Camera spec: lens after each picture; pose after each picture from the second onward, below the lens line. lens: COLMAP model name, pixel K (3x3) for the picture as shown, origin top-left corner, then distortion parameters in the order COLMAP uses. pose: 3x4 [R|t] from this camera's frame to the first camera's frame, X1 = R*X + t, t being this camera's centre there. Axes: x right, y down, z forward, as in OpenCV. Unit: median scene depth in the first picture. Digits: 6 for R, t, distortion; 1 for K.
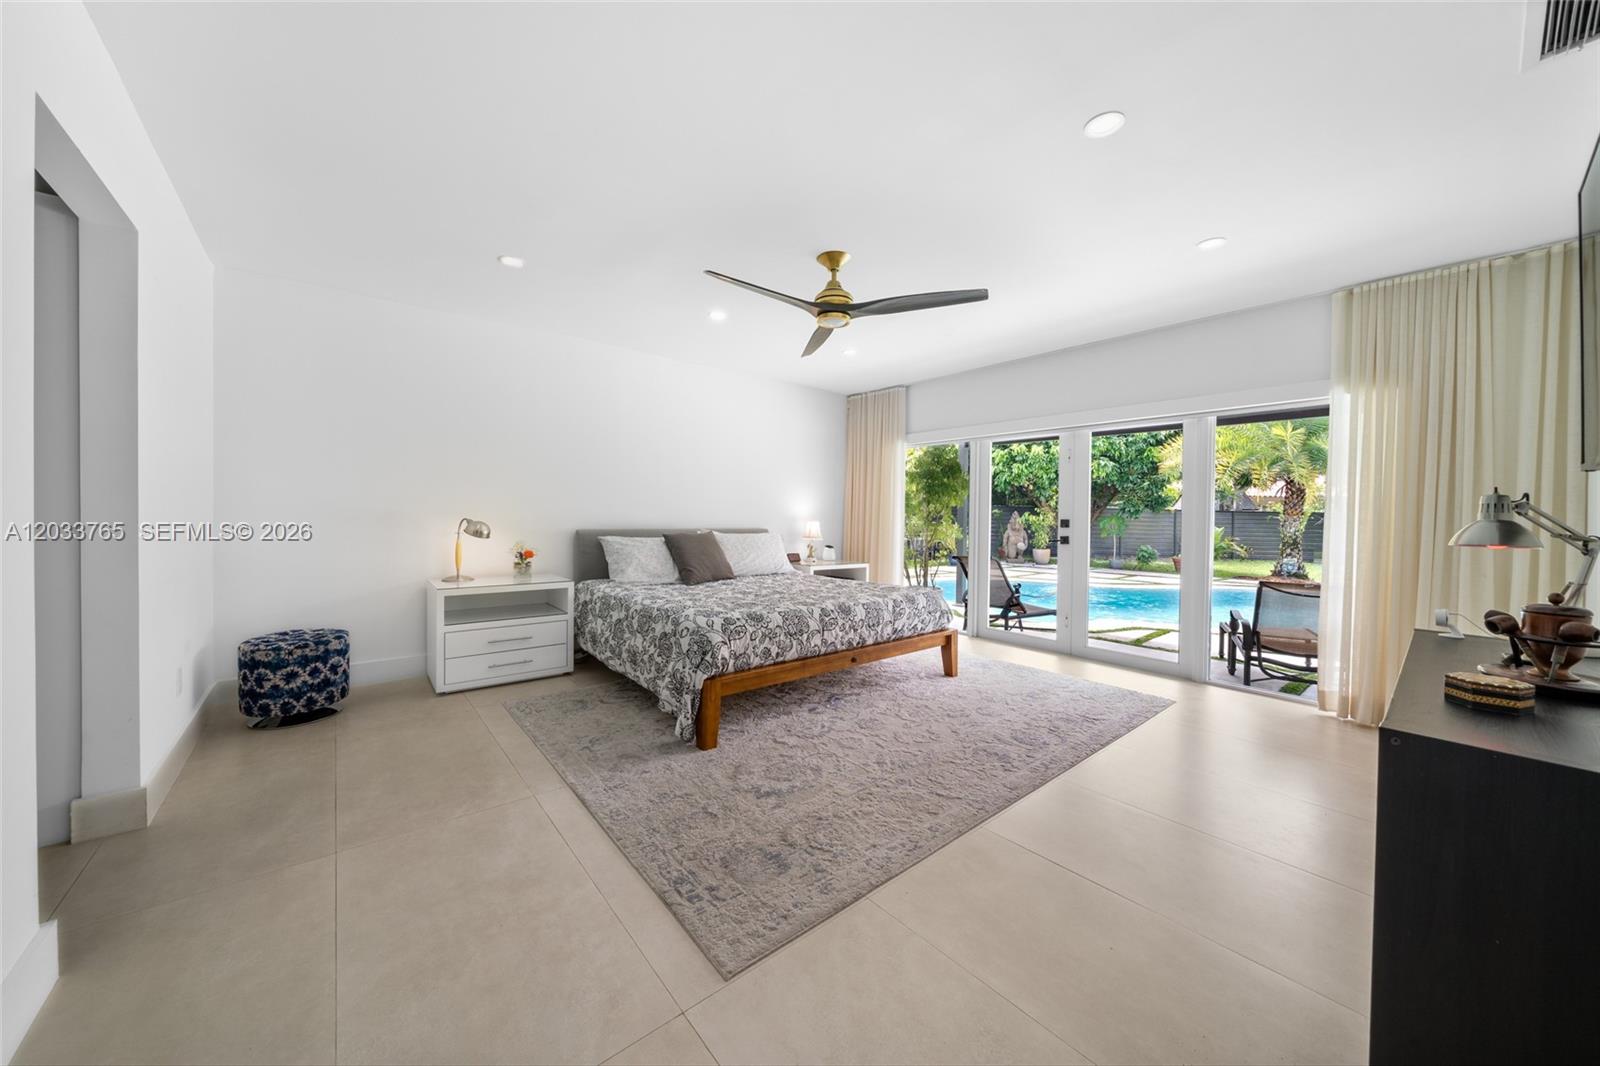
lens RADIAL K [[565.9, 0, 799.9], [0, 565.9, 528.0], [0, 0, 1]] dist [-0.000420, -0.000045]
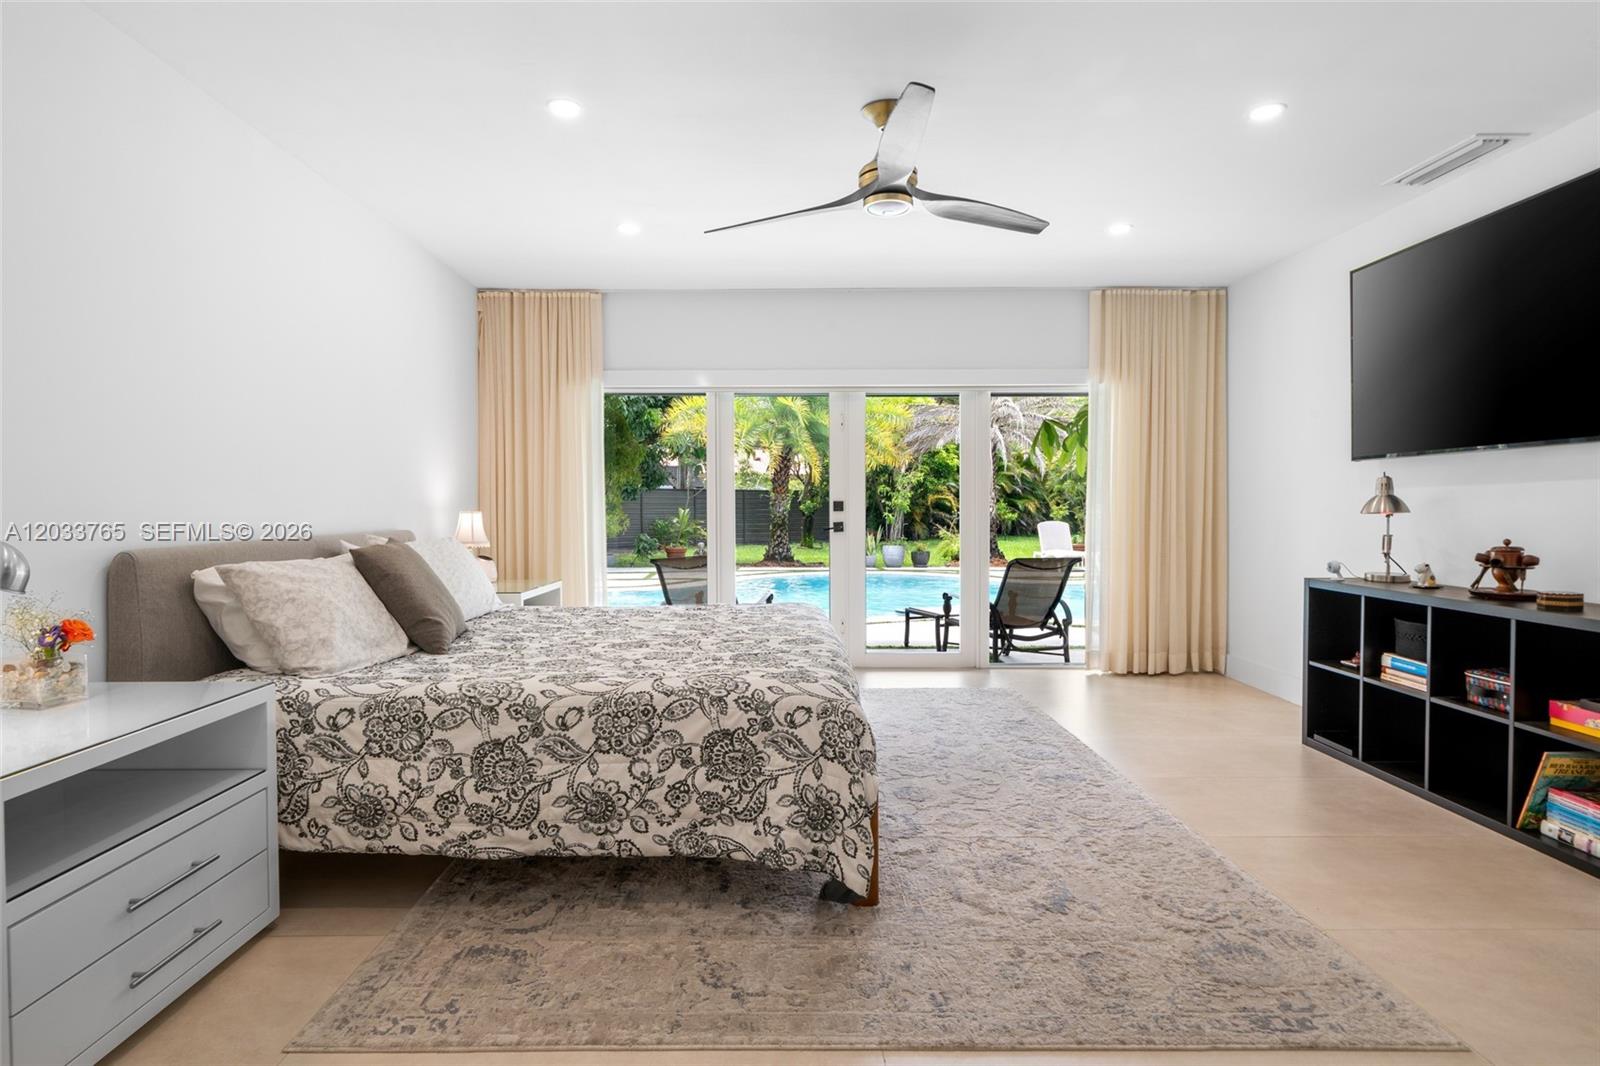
lens RADIAL K [[846.5, 0, 800.0], [0, 846.5, 533.0], [0, 0, 1]] dist [0.004471, 0.000839]
pose [[0.621210, -0.046525, 0.782262, -0.714381], [0.031723, 0.998911, 0.034219, -0.018153], [-0.783002, 0.003559, 0.622009, 0.416890]]
